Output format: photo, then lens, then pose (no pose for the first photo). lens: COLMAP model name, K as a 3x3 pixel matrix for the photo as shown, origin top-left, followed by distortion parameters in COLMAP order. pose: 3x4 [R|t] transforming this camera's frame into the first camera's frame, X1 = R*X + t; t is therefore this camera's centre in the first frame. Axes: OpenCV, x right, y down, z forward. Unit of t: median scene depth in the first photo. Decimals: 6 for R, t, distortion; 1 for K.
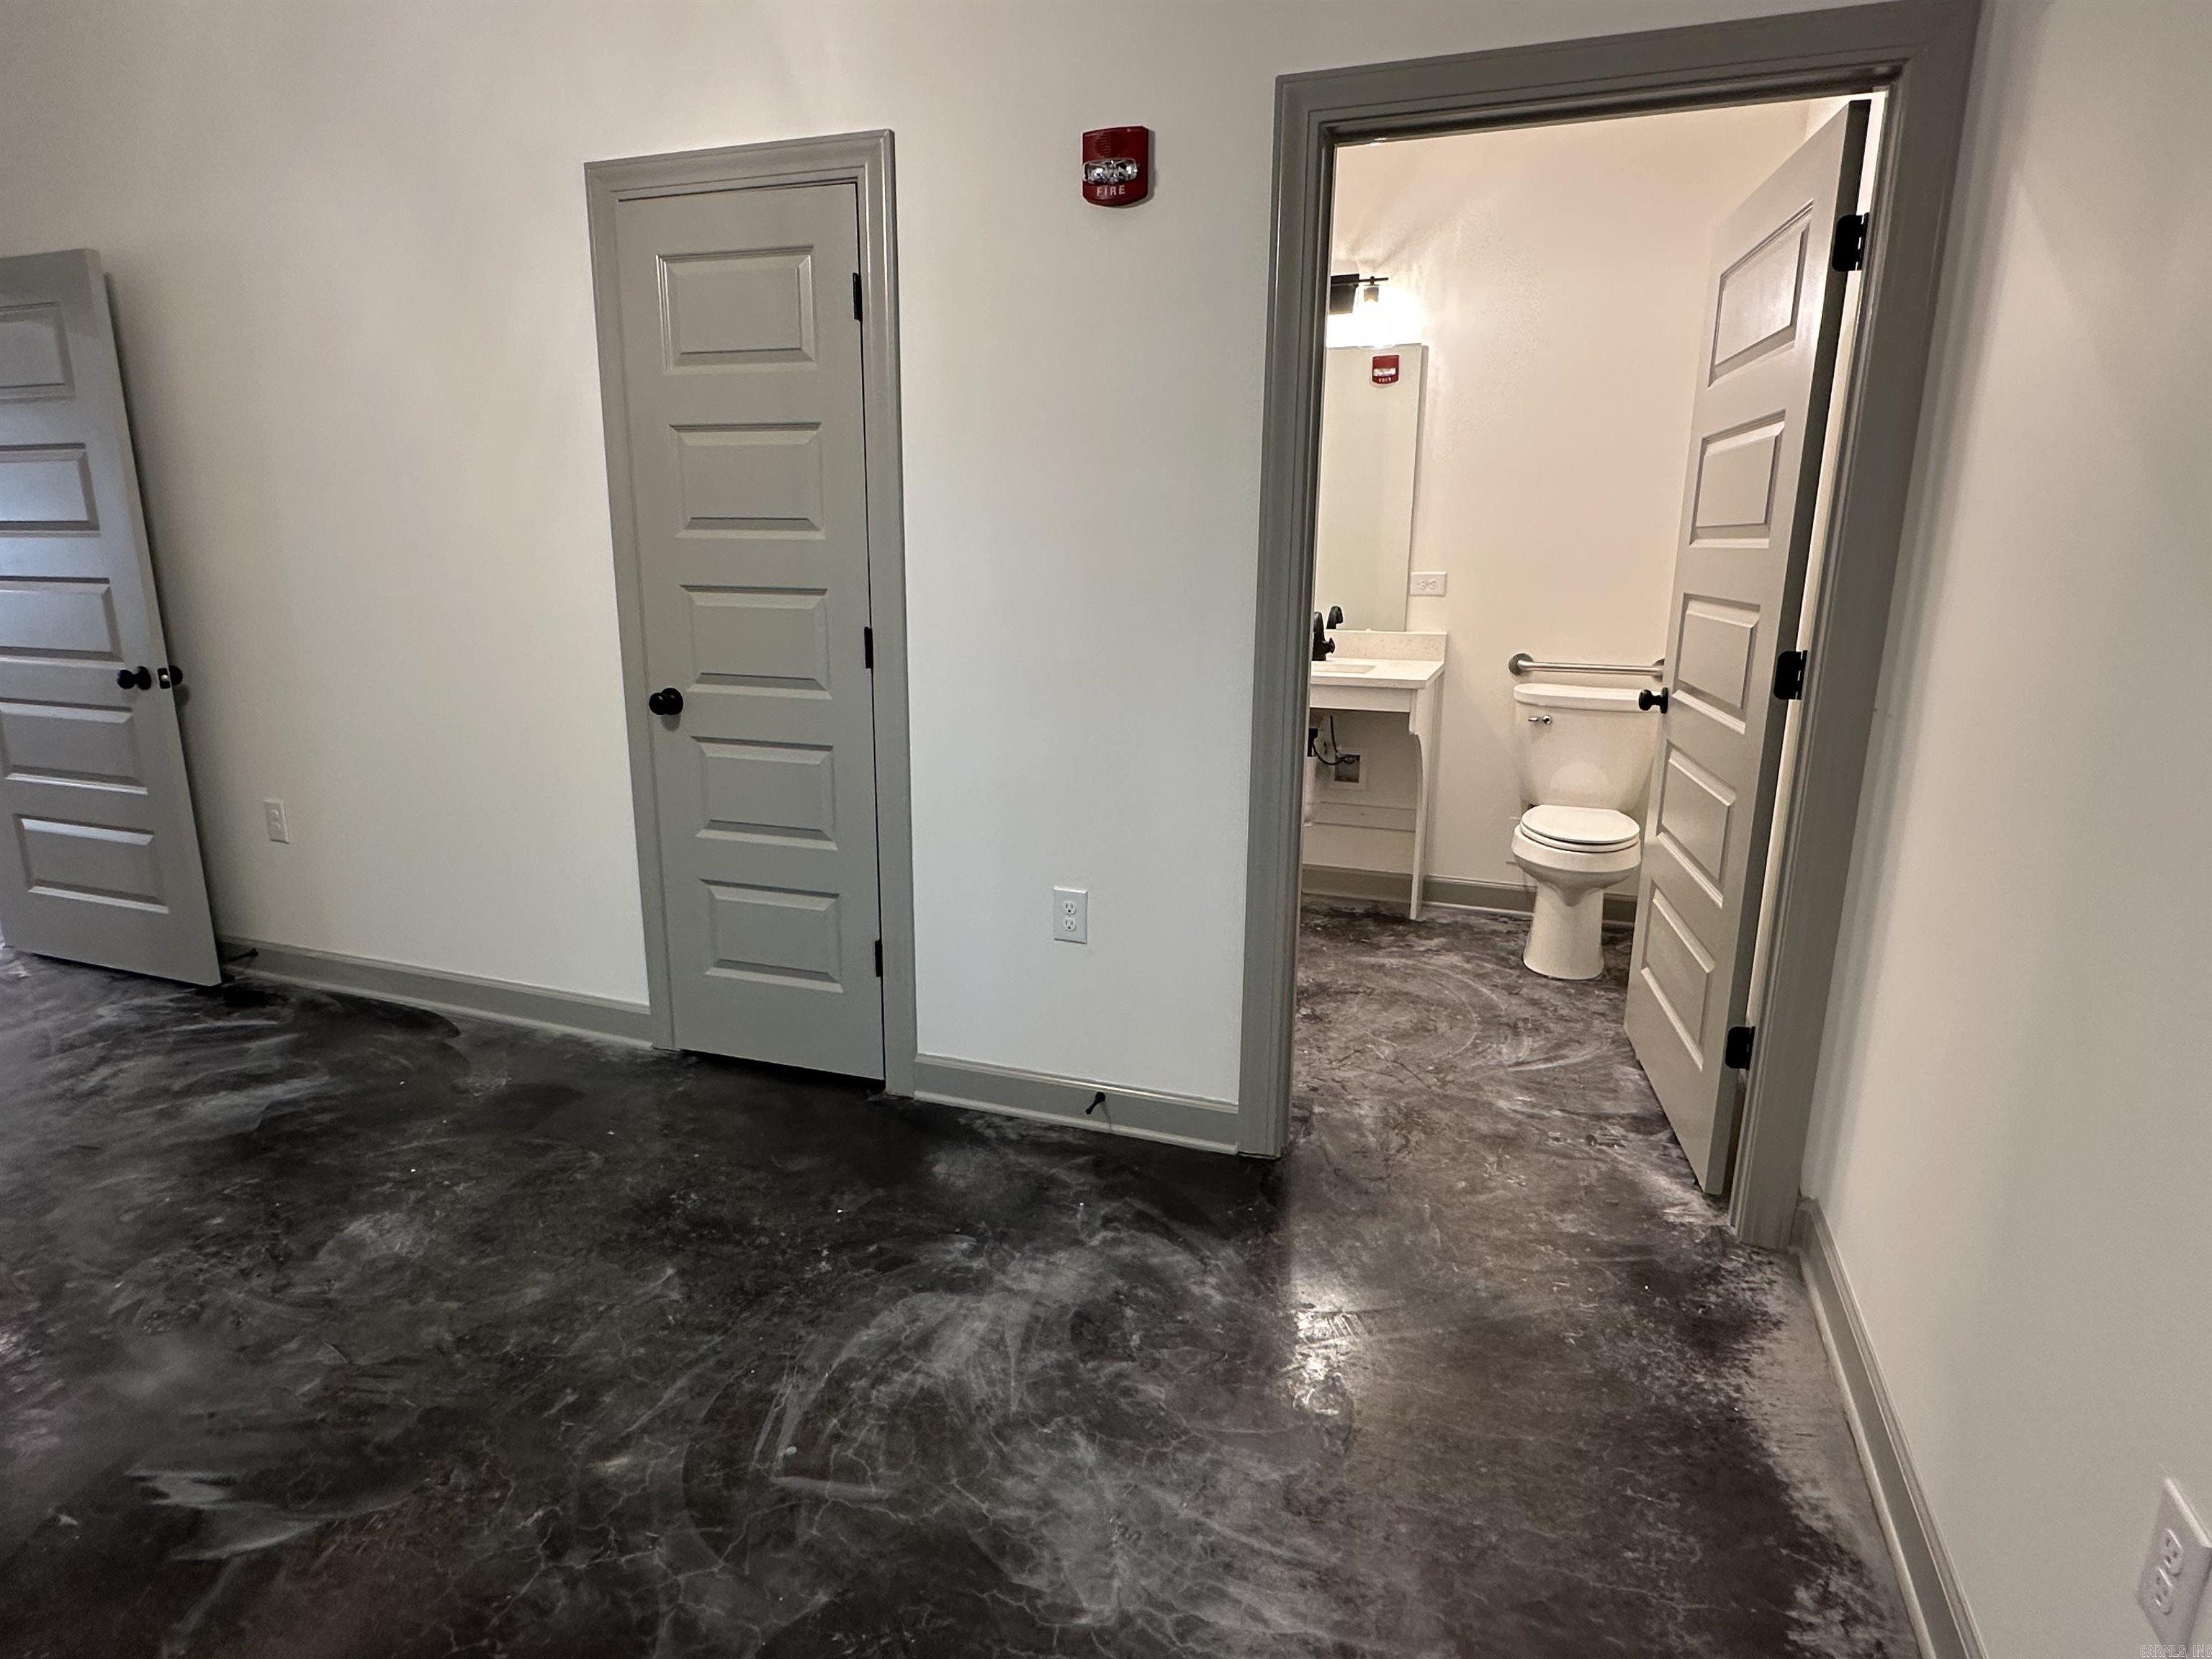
lens RADIAL K [[1228.8, 0, 1093.8], [0, 1228.8, 842.3], [0, 0, 1]] dist [-0.003177, 0.001300]
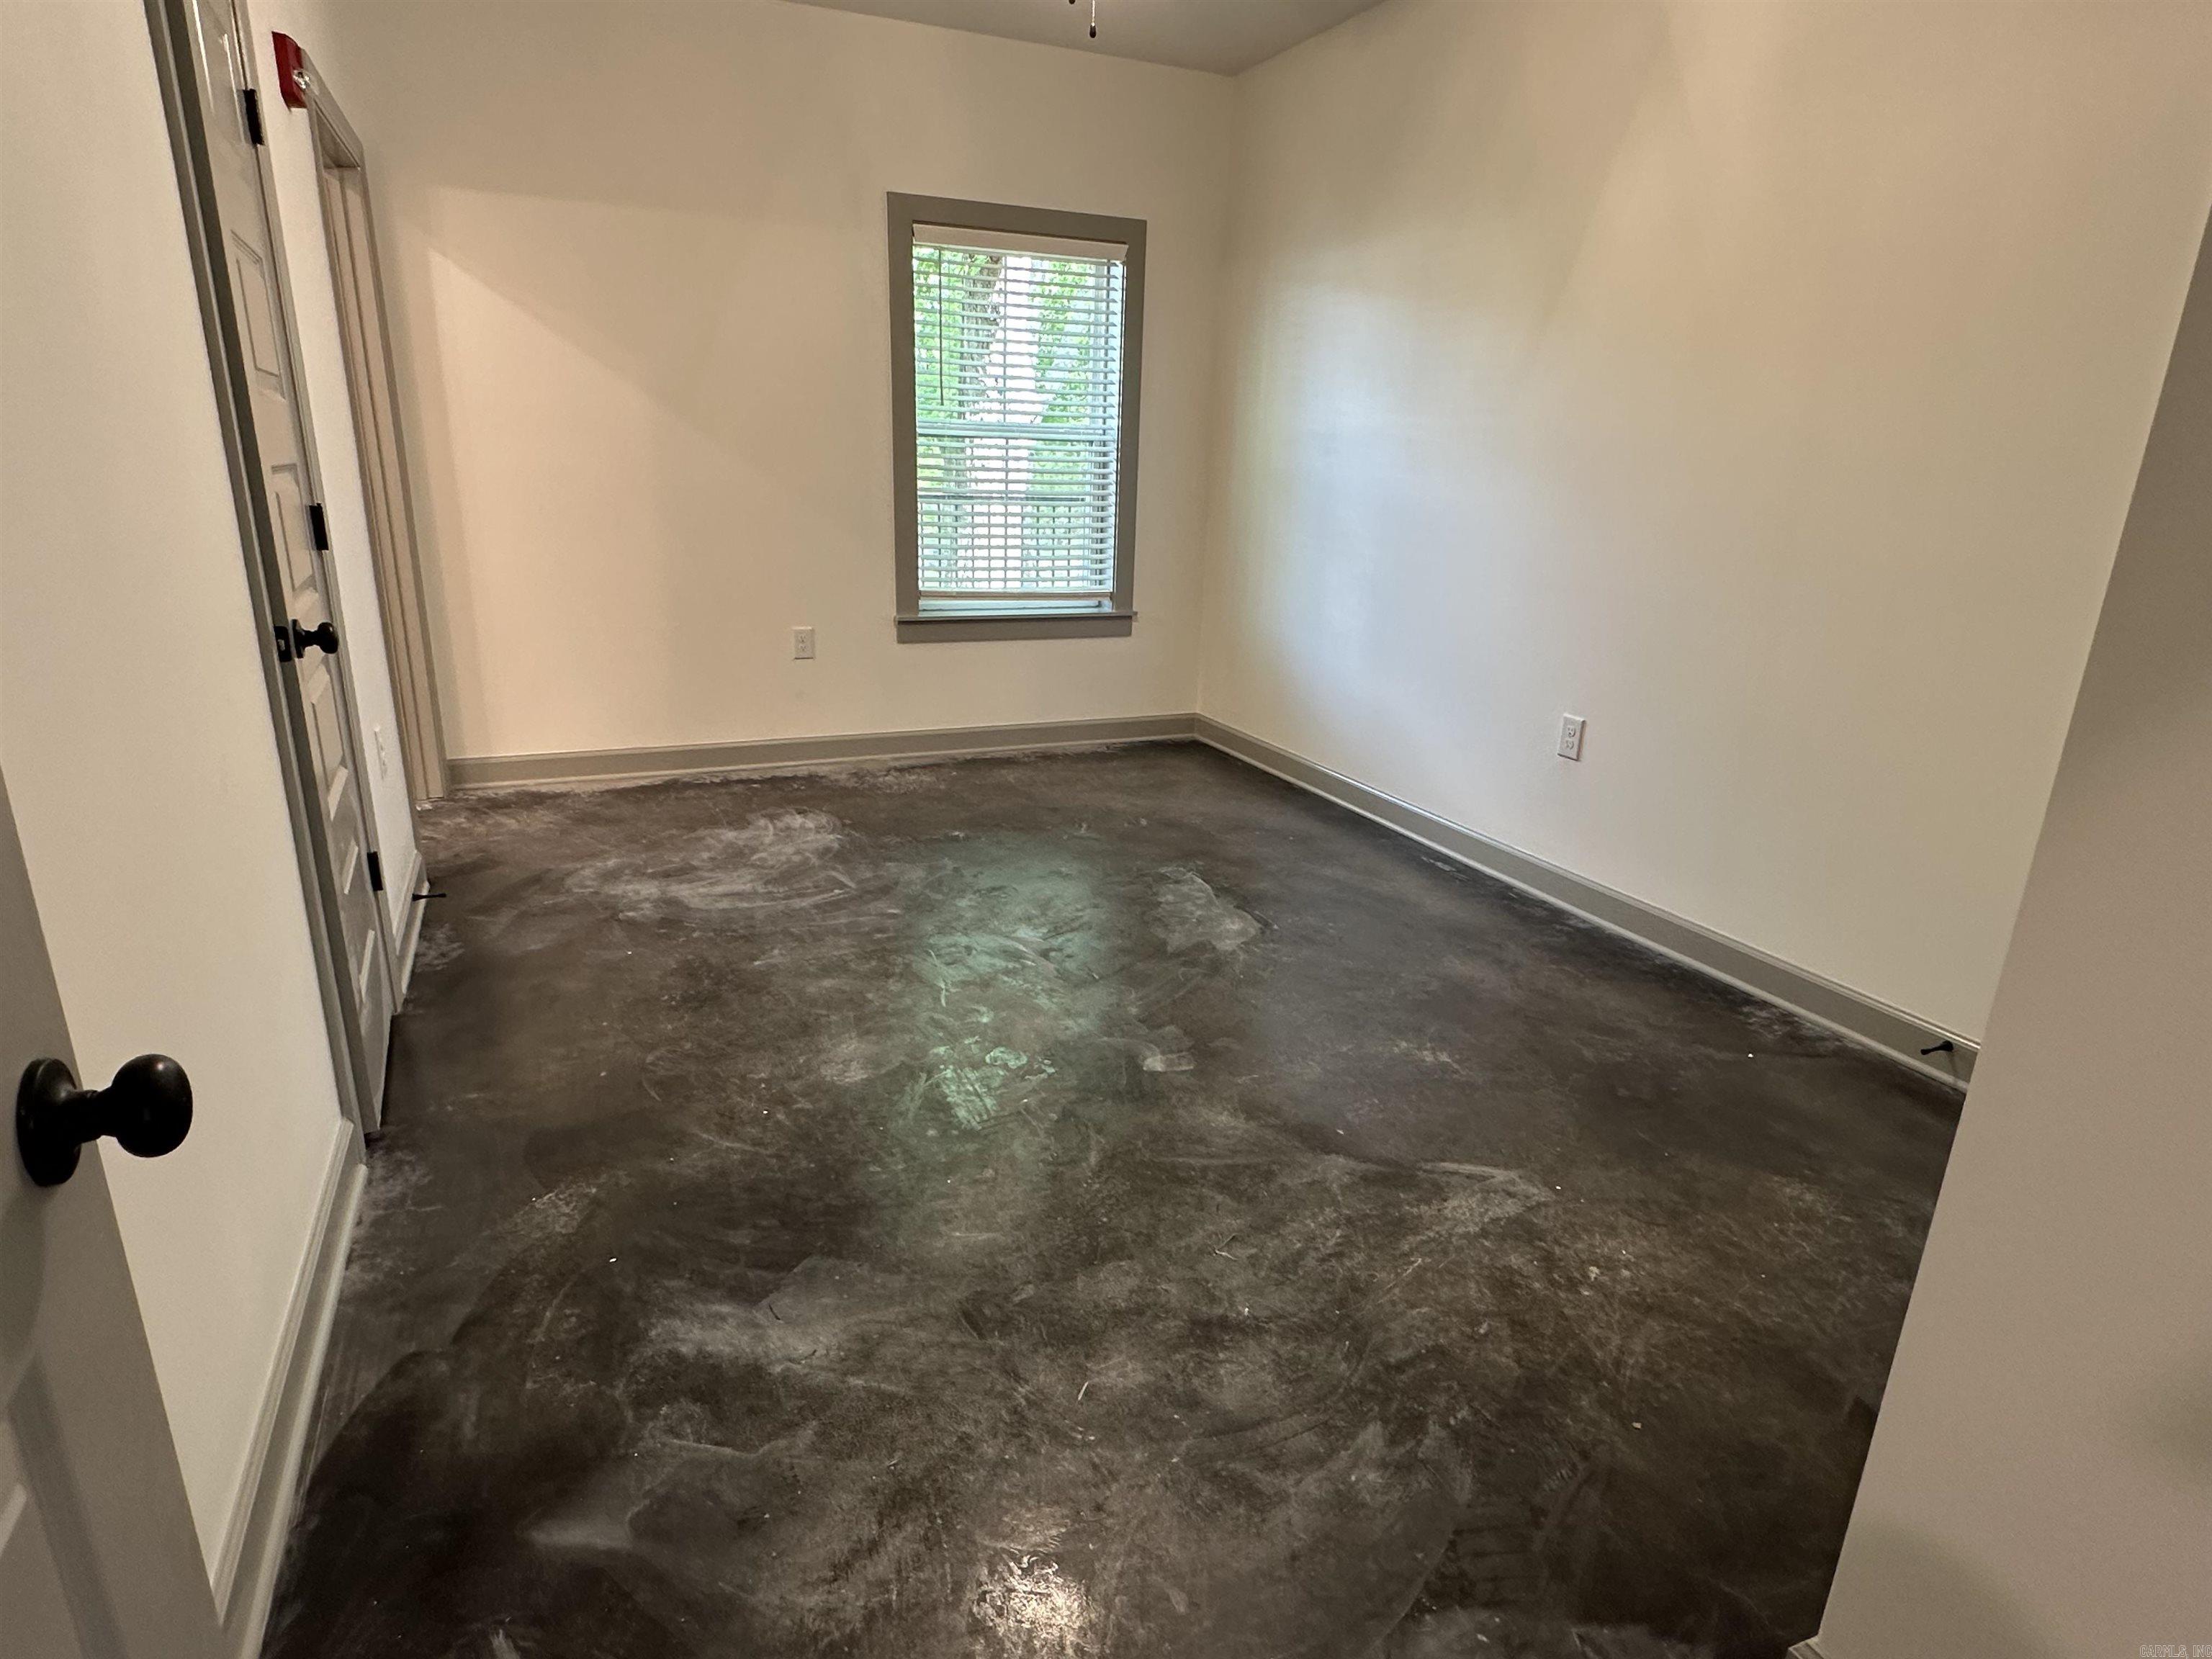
lens RADIAL K [[1228.8, 0, 1093.8], [0, 1228.8, 842.3], [0, 0, 1]] dist [-0.003177, 0.001300]
pose [[-0.696857, -0.242851, 0.674843, -1.473350], [0.143085, 0.874939, 0.462610, -0.346971], [-0.702792, 0.418933, -0.574959, 1.435604]]
